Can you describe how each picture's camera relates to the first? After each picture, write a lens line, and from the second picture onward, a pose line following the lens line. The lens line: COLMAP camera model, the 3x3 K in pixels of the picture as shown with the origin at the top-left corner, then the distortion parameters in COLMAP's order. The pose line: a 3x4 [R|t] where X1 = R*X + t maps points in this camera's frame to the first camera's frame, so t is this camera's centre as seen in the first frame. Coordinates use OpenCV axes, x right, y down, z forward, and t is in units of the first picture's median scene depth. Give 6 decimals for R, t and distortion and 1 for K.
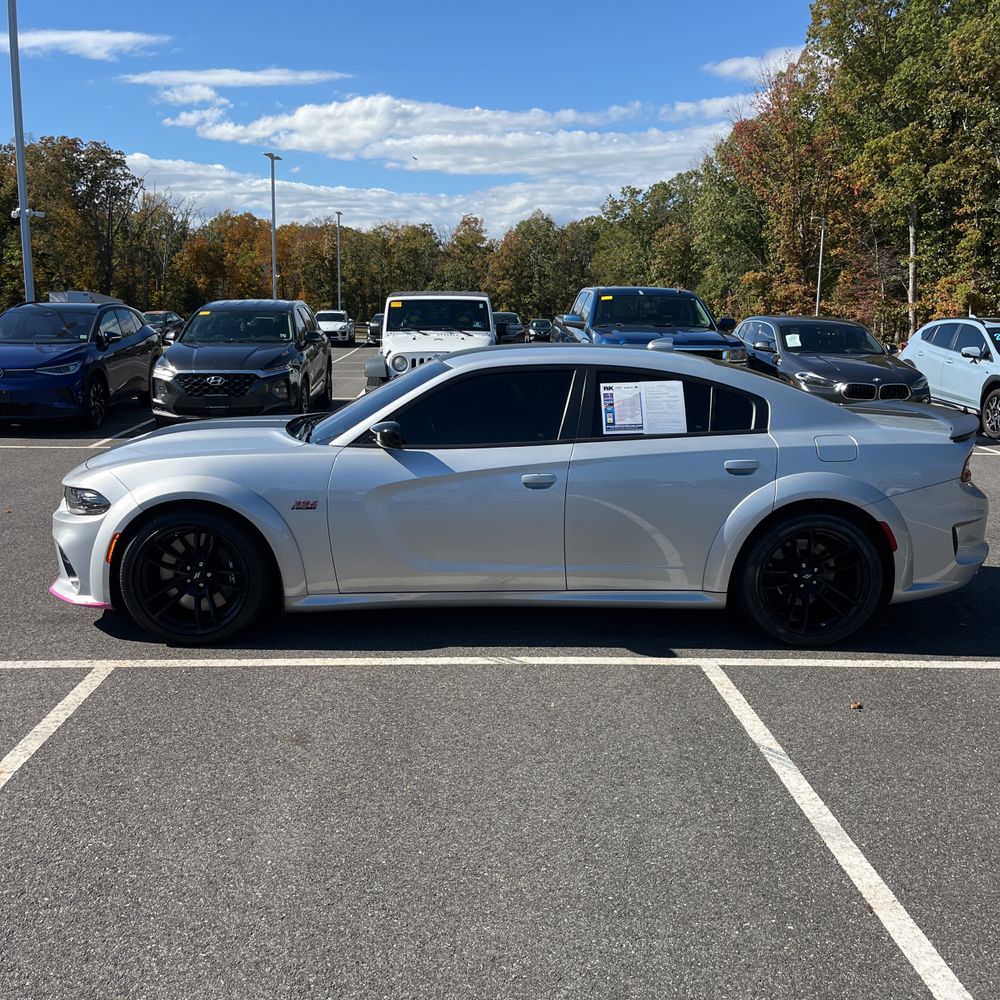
lens RADIAL K [[1013.6, 0, 500.0], [0, 1013.6, 500.0], [0, 0, 1]] dist [0.058423, -0.088702]
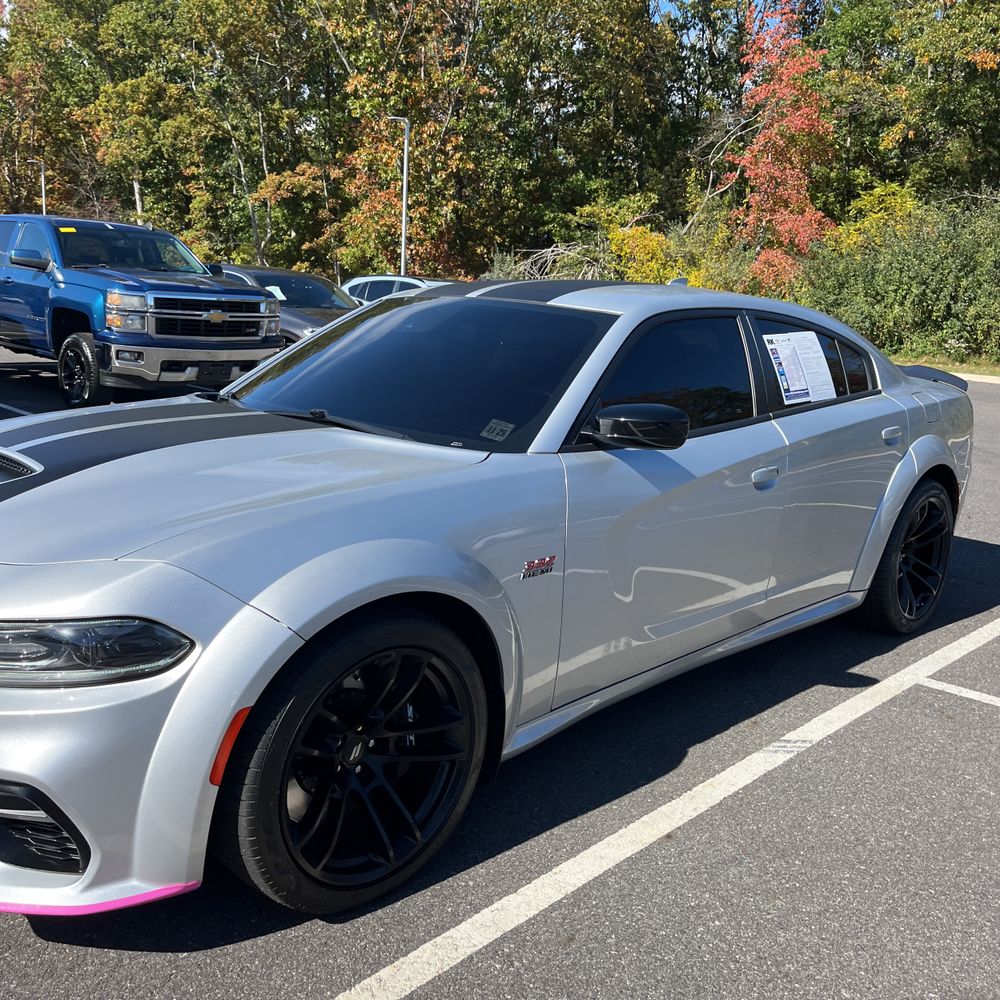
lens RADIAL K [[1012.5, 0, 493.9], [0, 1012.5, 498.4], [0, 0, 1]] dist [0.013091, 0.015418]
pose [[0.722778, -0.116650, 0.681164, -0.207283], [0.090615, 0.993138, 0.073925, -0.026502], [-0.685114, 0.008292, 0.728389, 0.229094]]
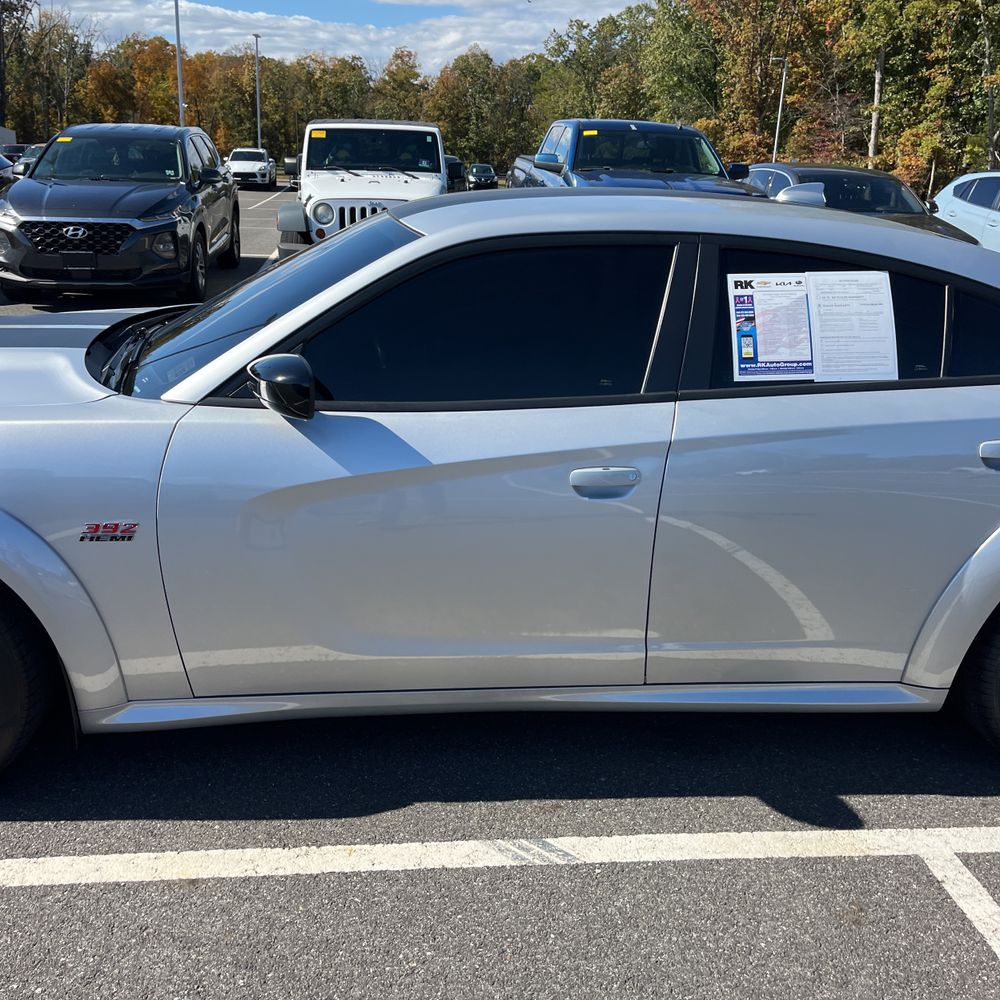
lens RADIAL K [[1012.5, 0, 493.9], [0, 1012.5, 498.4], [0, 0, 1]] dist [0.013091, 0.015418]
pose [[0.998082, 0.003985, 0.061774, -0.016089], [-0.012598, 0.990118, 0.139667, -0.028327], [-0.060607, -0.140177, 0.988270, 0.193526]]
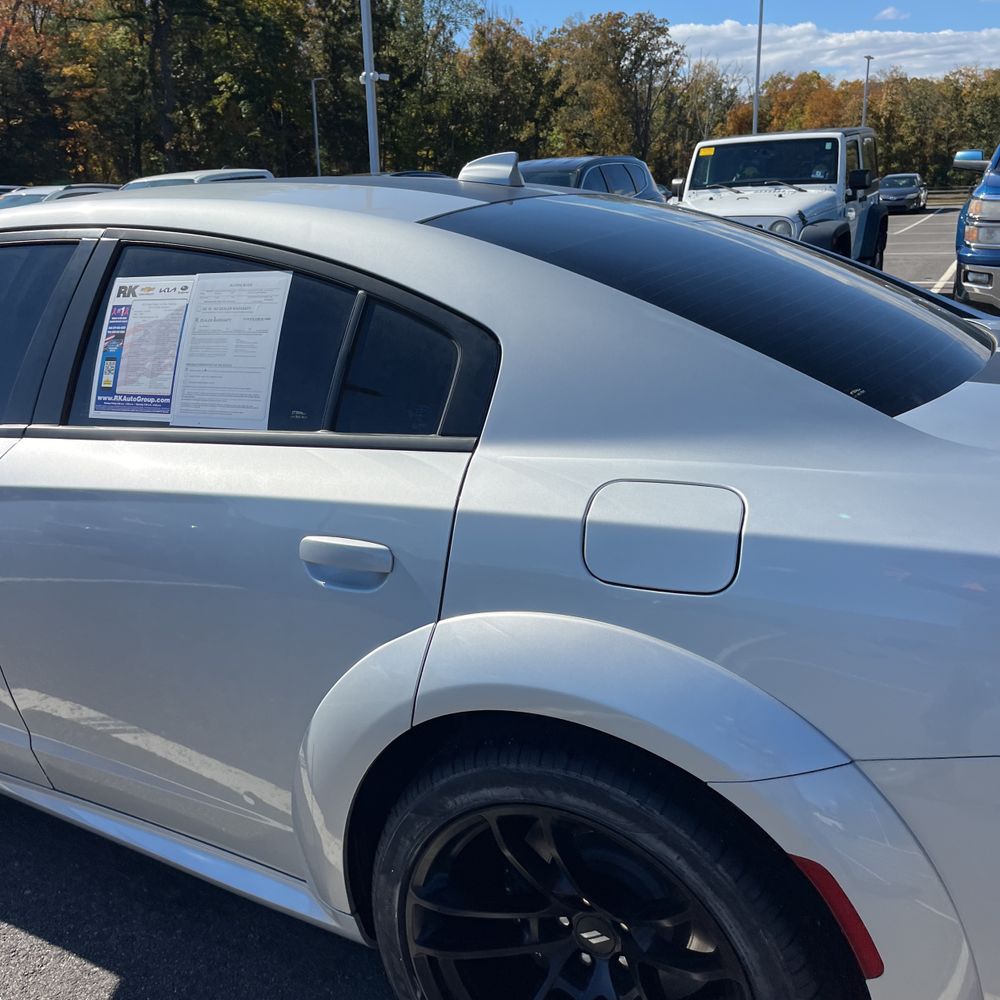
lens RADIAL K [[1013.6, 0, 500.0], [0, 1013.6, 500.0], [0, 0, 1]] dist [0.058423, -0.088702]
pose [[0.862052, 0.108136, -0.495149, 0.156843], [-0.049914, 0.990338, 0.129380, -0.033982], [0.504356, -0.086817, 0.859121, 0.281457]]
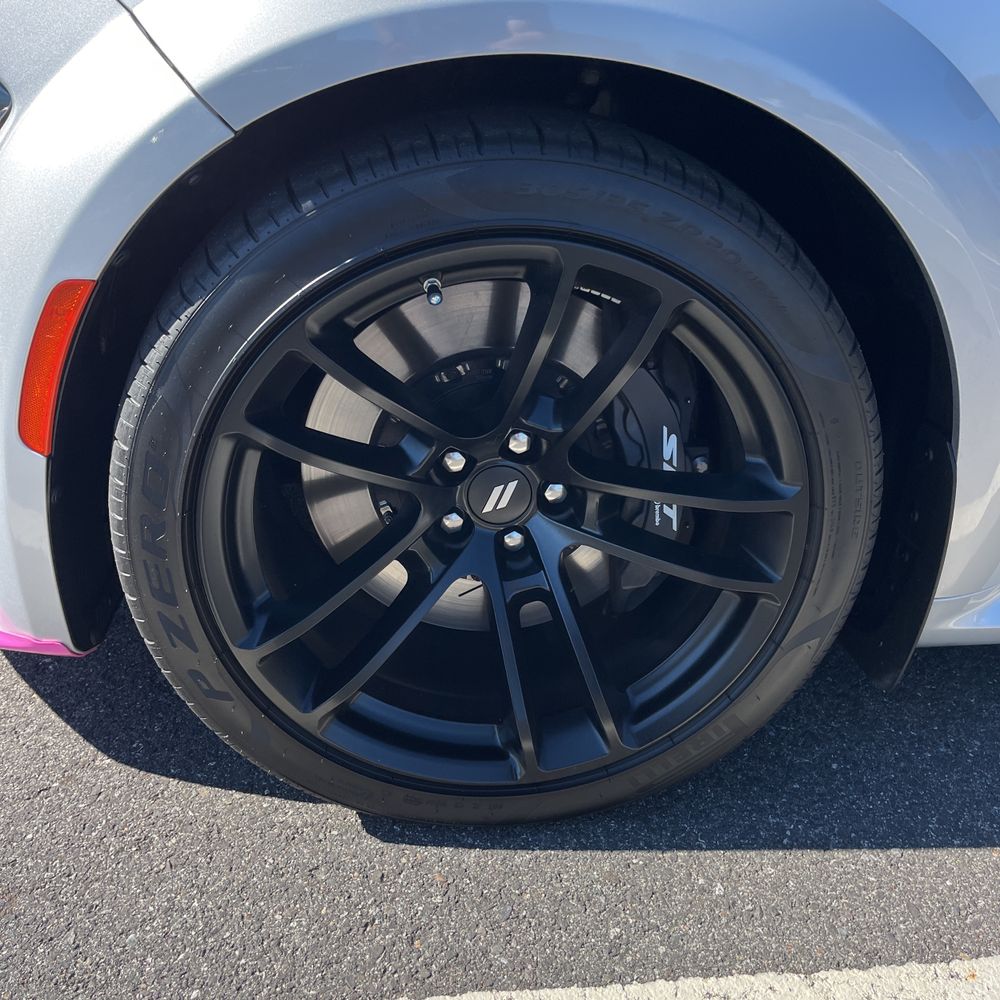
lens RADIAL K [[1012.5, 0, 493.9], [0, 1012.5, 498.4], [0, 0, 1]] dist [0.013091, 0.015418]
pose [[0.998112, -0.002987, 0.061352, -0.115960], [-0.013901, 0.961921, 0.272975, 0.007495], [-0.059831, -0.273313, 0.960063, 0.302177]]
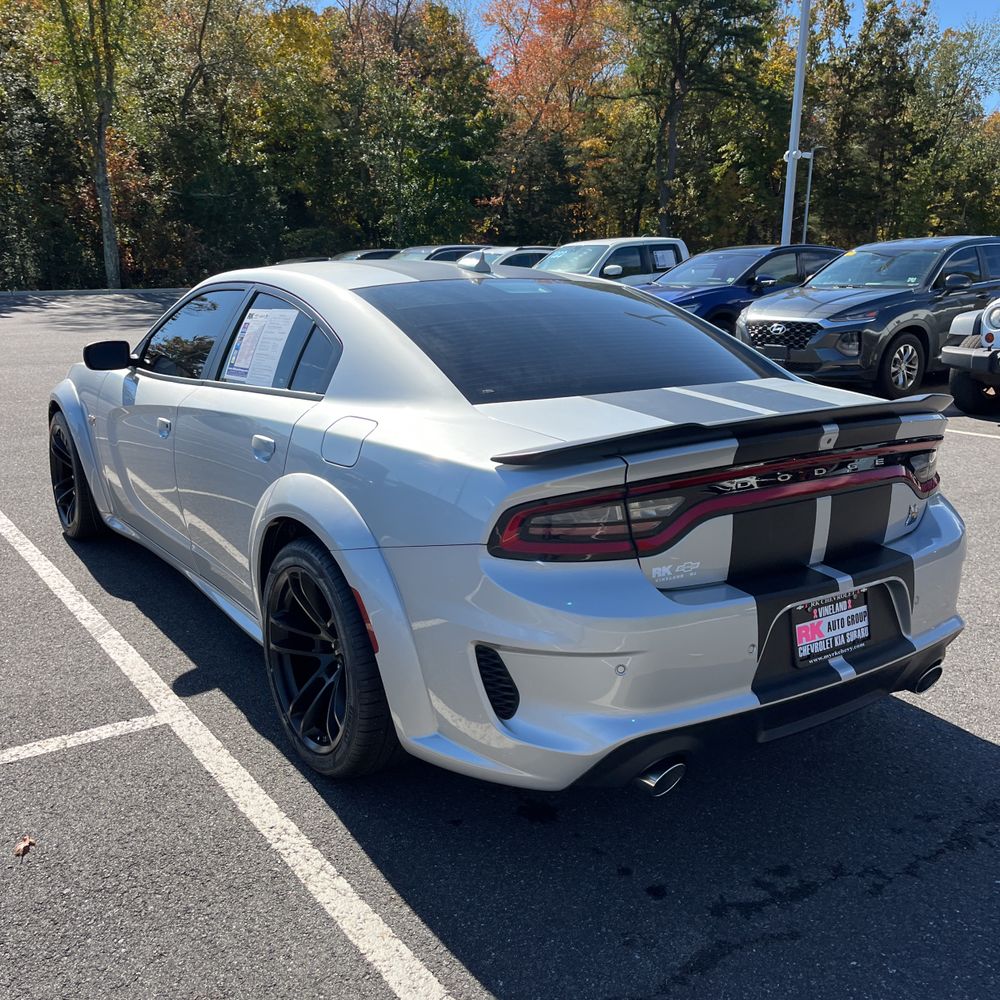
lens RADIAL K [[1033.3, 0, 499.0], [0, 1033.3, 505.4], [0, 0, 1]] dist [0.012466, 0.019393]
pose [[0.535042, 0.187380, -0.823783, 0.314651], [-0.154410, 0.980357, 0.122706, -0.036269], [0.830595, 0.061548, 0.553466, 0.282981]]
